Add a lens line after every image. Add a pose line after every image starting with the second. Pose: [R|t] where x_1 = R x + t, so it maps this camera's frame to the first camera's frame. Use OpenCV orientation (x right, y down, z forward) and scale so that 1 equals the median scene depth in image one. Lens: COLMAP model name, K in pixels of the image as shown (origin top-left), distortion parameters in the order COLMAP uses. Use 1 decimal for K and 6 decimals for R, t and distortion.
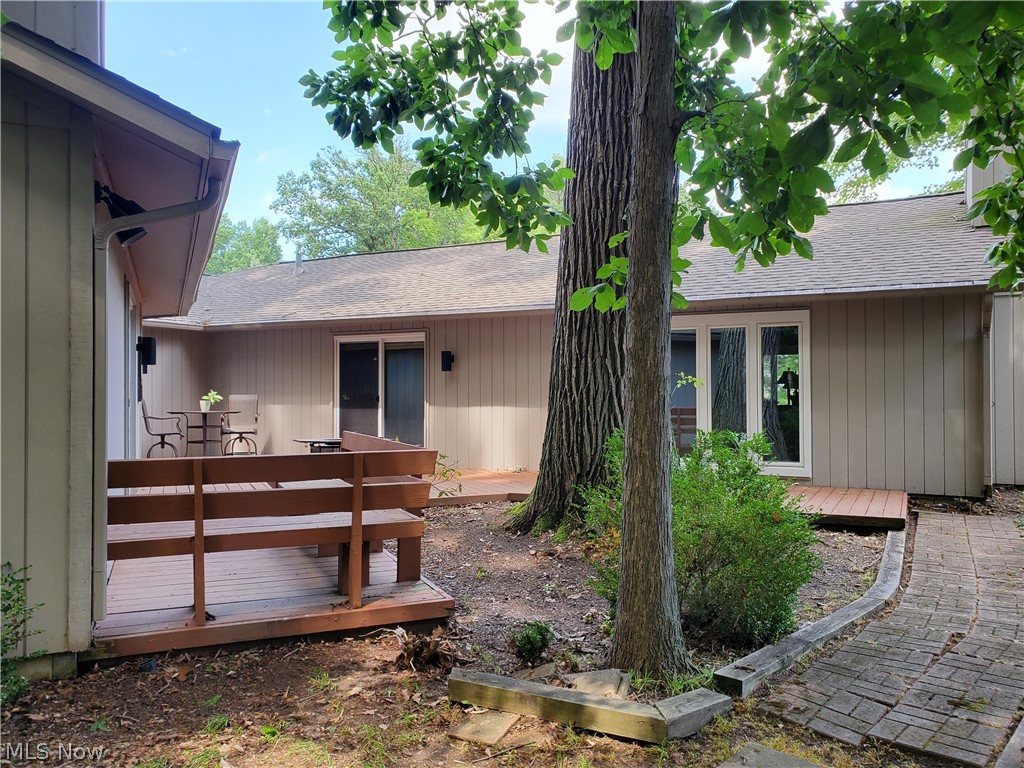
lens RADIAL K [[802.2, 0, 512.0], [0, 802.2, 384.0], [0, 0, 1]] dist [0.121590, -0.260596]
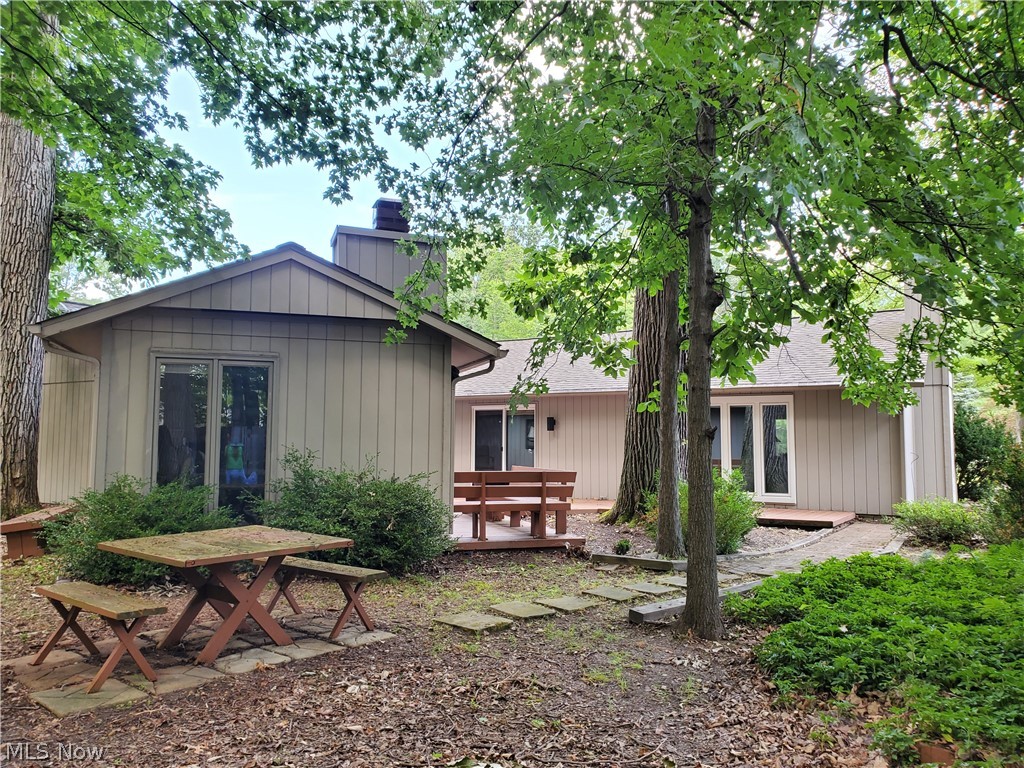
lens RADIAL K [[780.5, 0, 492.2], [0, 780.5, 385.0], [0, 0, 1]] dist [0.176384, -0.229739]
pose [[0.994229, -0.000863, -0.107271, -0.062421], [-0.006077, 0.997909, -0.064349, -0.011911], [0.107102, 0.064630, 0.992145, -0.816455]]
